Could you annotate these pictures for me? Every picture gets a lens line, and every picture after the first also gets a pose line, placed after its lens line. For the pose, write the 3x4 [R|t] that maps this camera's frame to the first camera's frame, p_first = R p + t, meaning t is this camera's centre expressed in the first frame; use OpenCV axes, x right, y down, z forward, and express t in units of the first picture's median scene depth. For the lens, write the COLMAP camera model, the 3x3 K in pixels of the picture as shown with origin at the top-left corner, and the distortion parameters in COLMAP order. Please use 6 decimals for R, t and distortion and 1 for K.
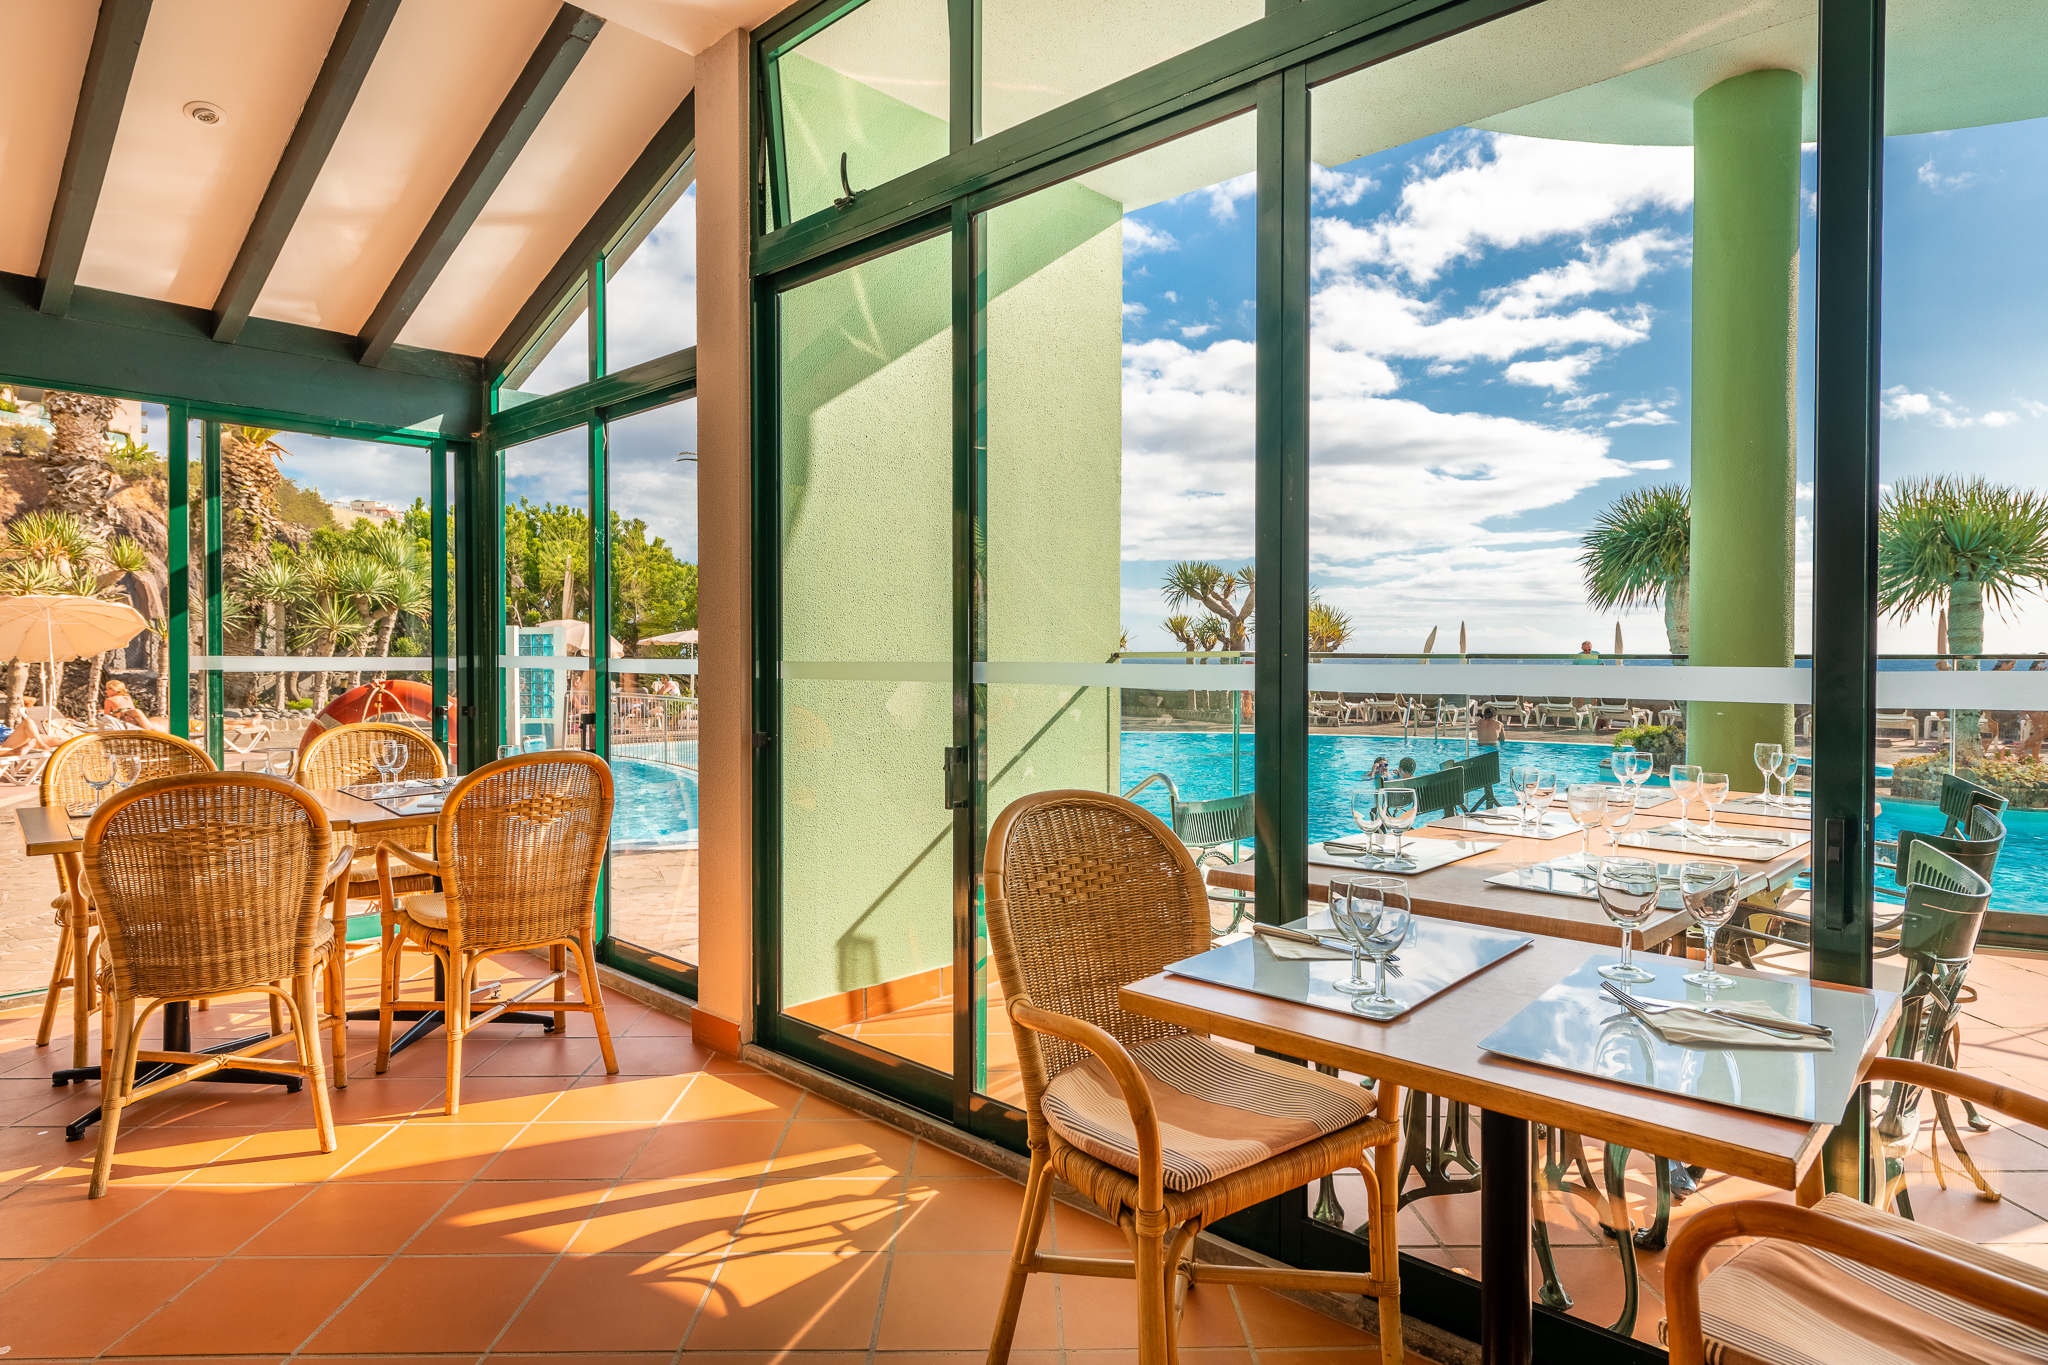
lens RADIAL K [[1160.5, 0, 1018.4], [0, 1160.5, 673.1], [0, 0, 1]] dist [0.031062, -0.018687]
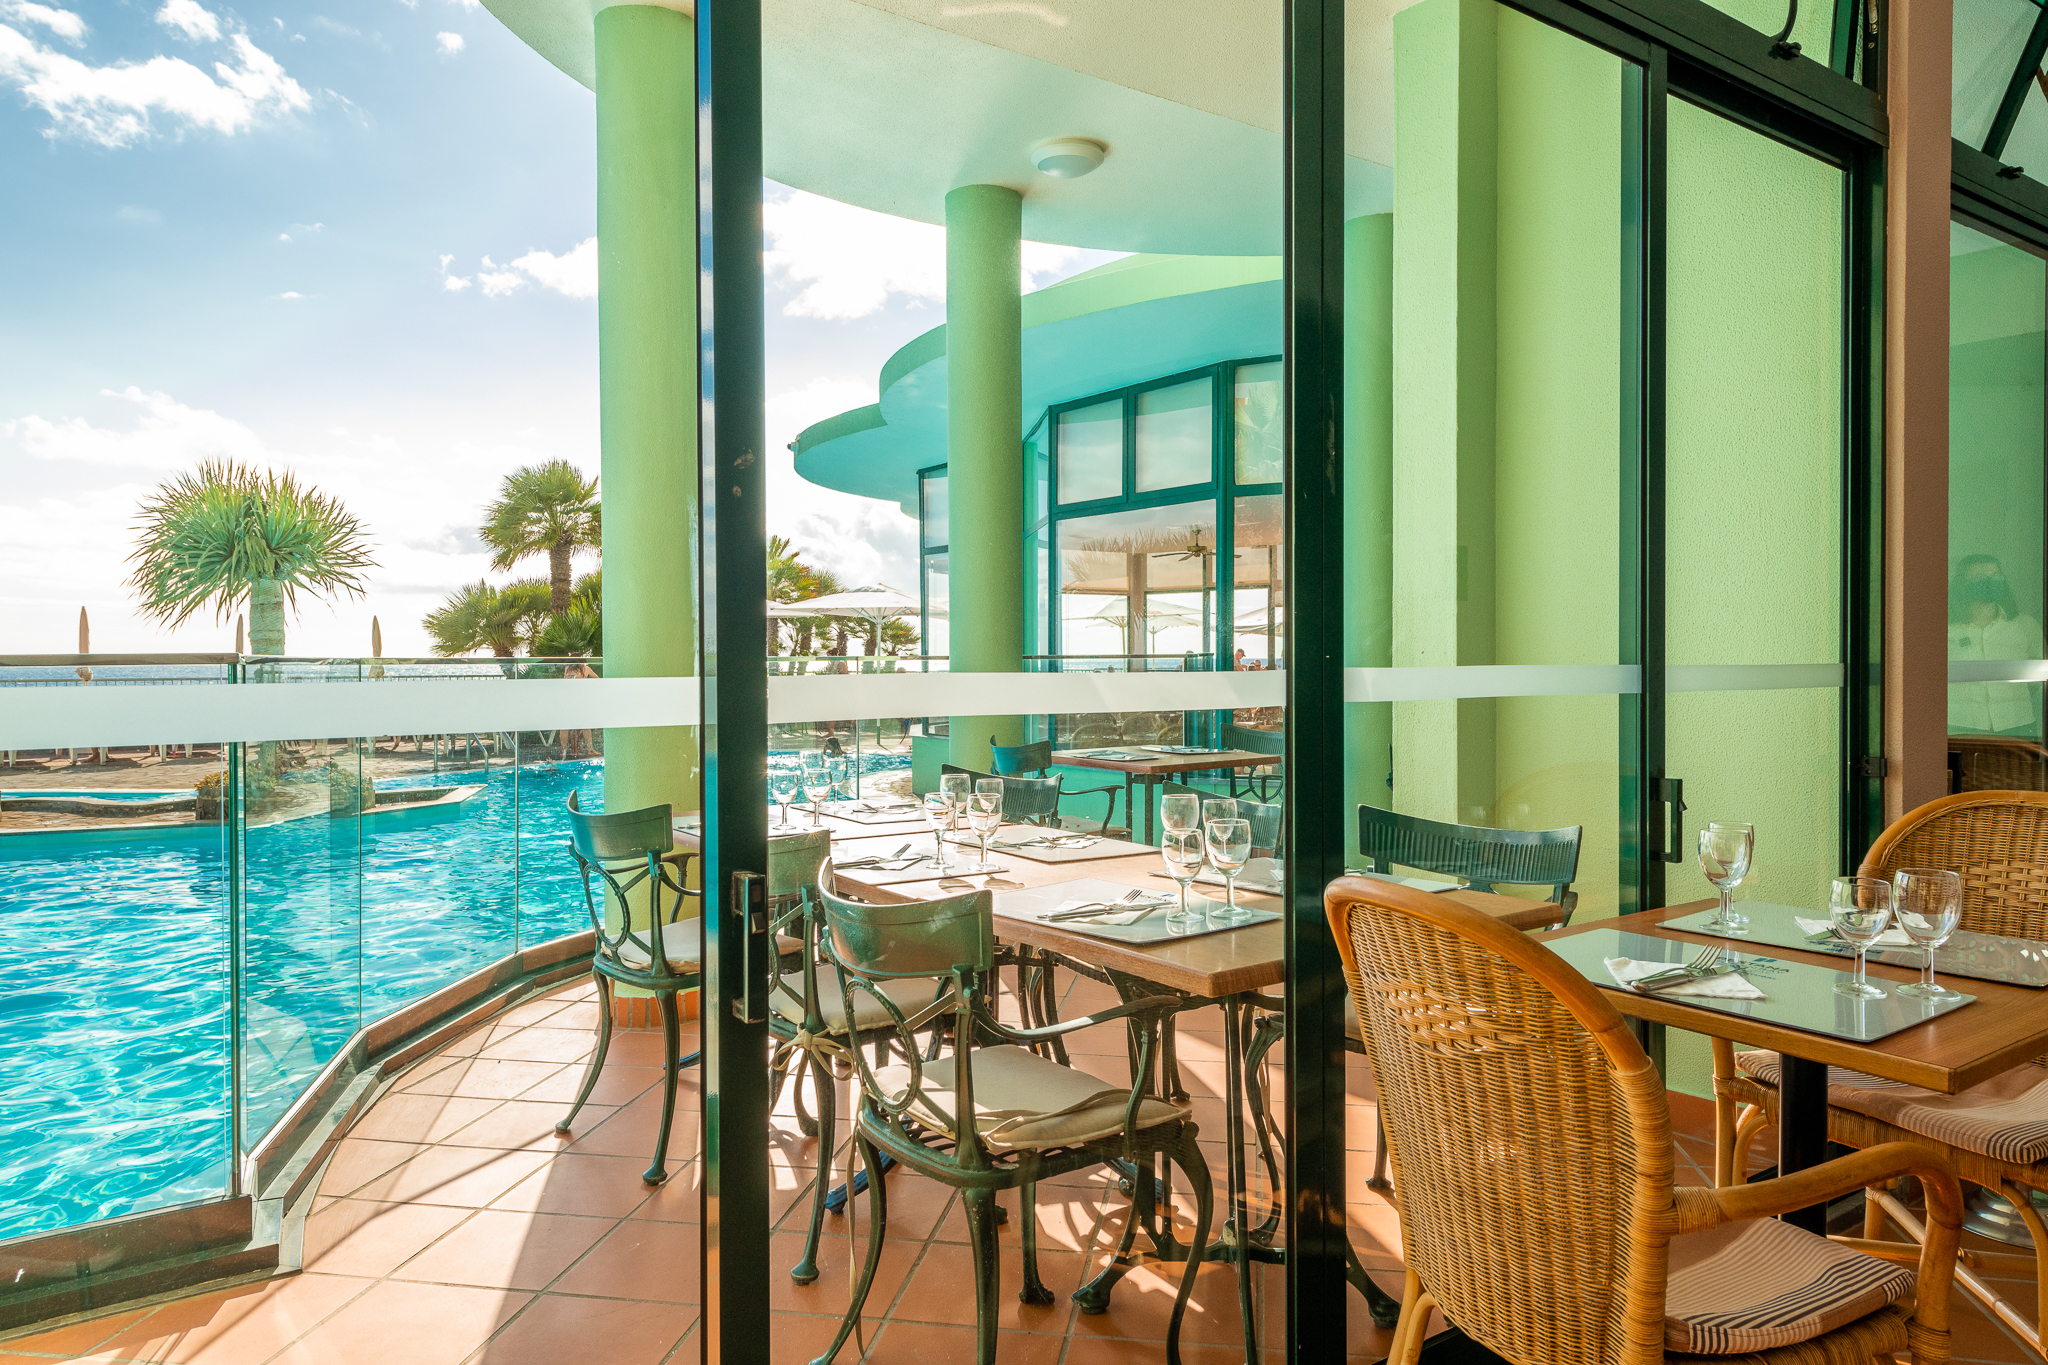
lens RADIAL K [[1355.4, 0, 1014.9], [0, 1355.4, 671.8], [0, 0, 1]] dist [0.047409, -0.032447]
pose [[0.198152, -0.011571, 0.980103, -0.422926], [0.017516, 0.999812, 0.008262, -0.008662], [-0.980015, 0.015531, 0.198317, 0.546045]]
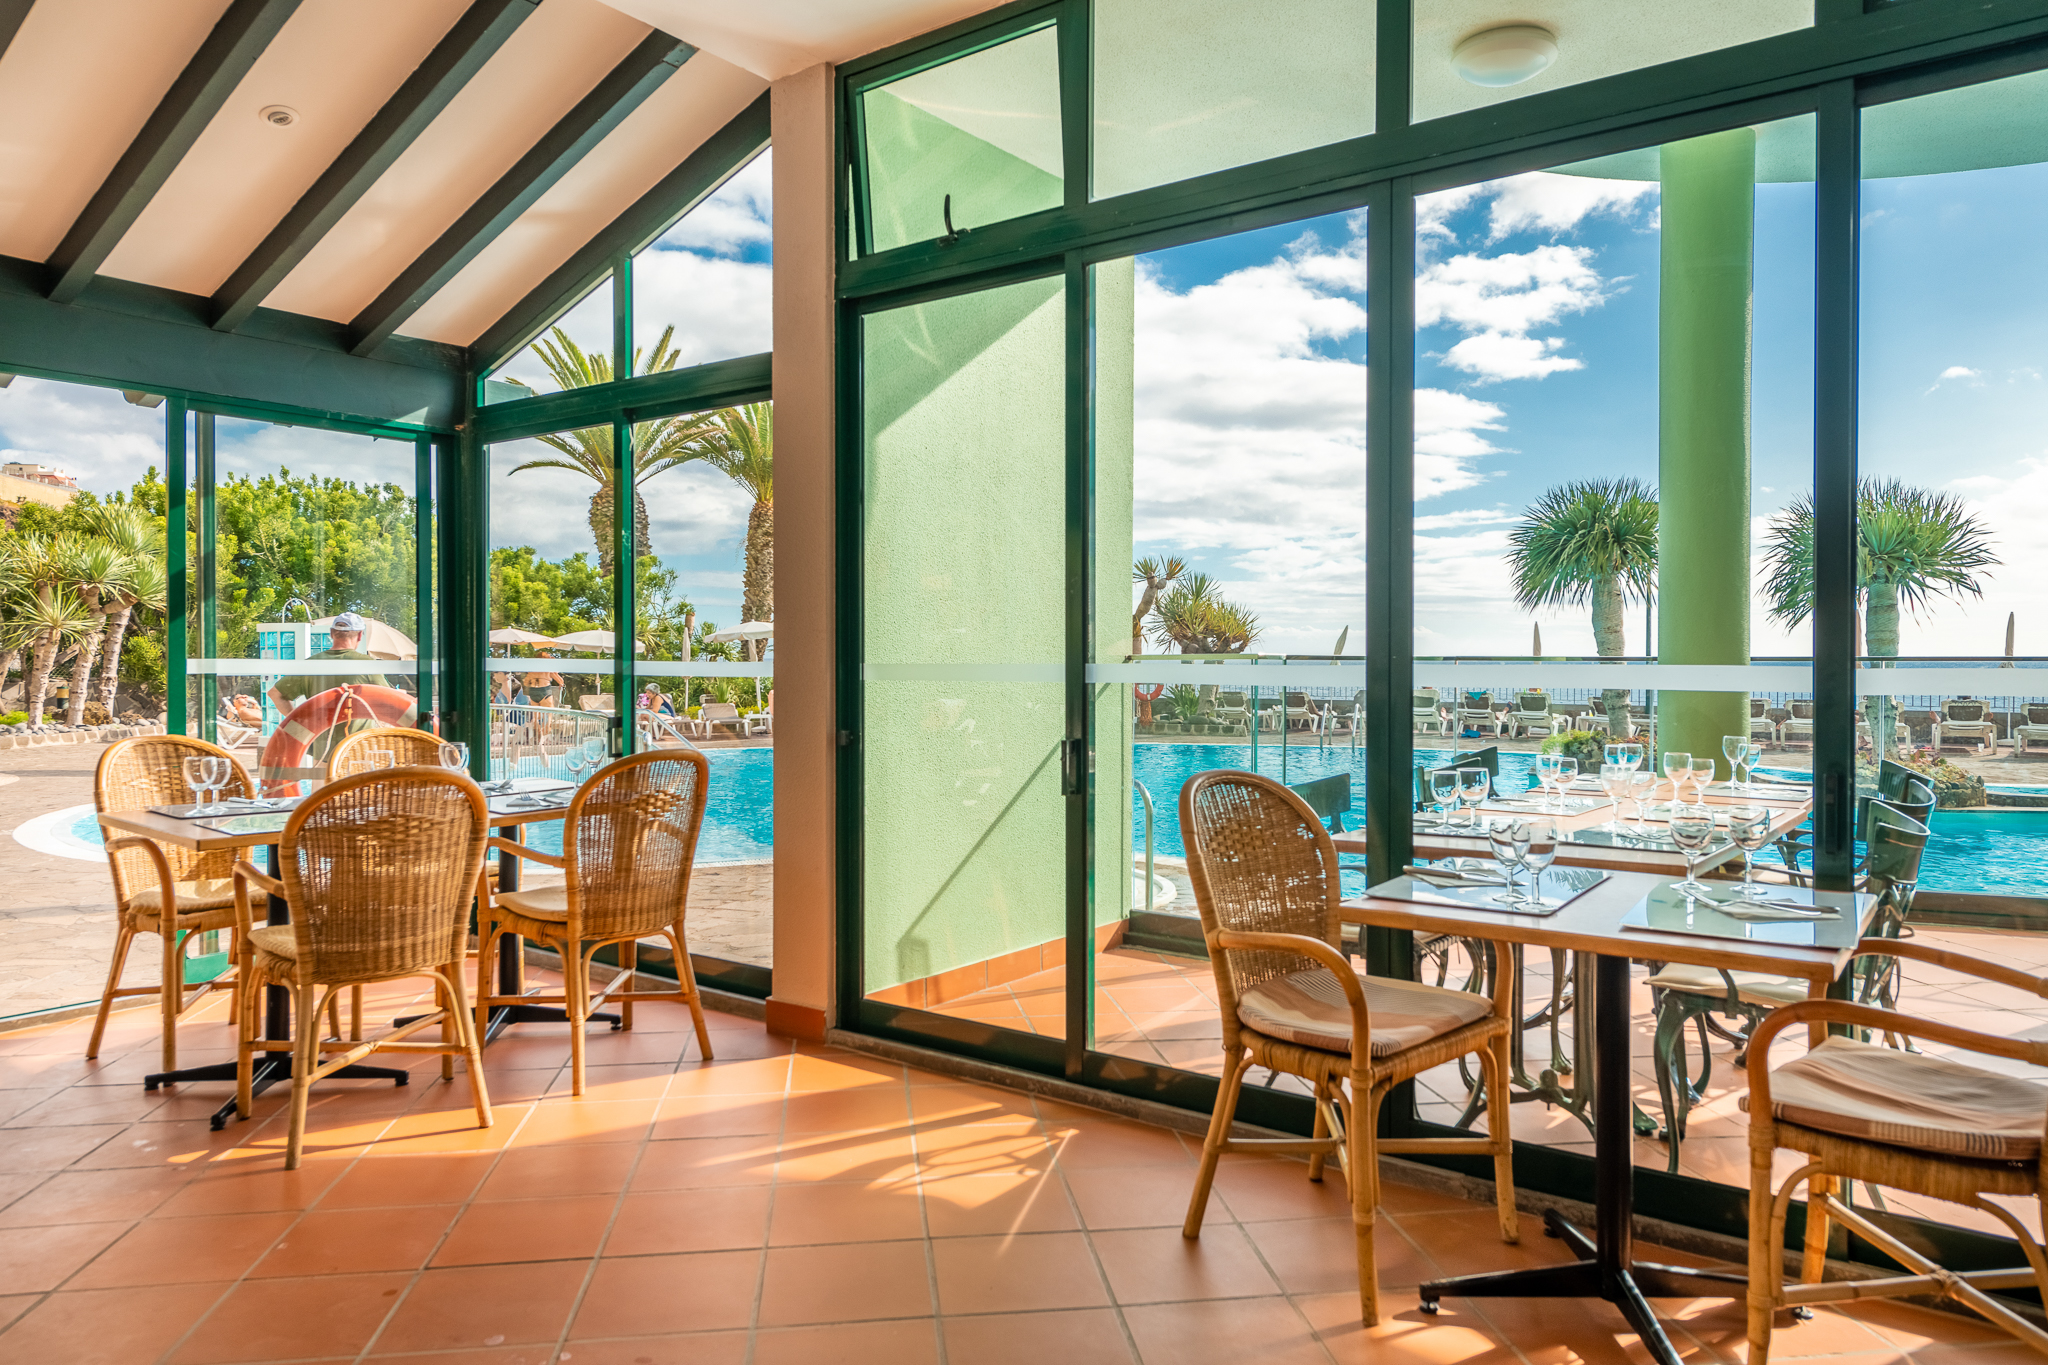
lens RADIAL K [[1355.4, 0, 1014.9], [0, 1355.4, 671.8], [0, 0, 1]] dist [0.047409, -0.032447]
pose [[0.992838, -0.001913, 0.119453, -0.195424], [0.002522, 0.999985, -0.004945, 0.003329], [-0.119442, 0.005211, 0.992828, -0.214106]]
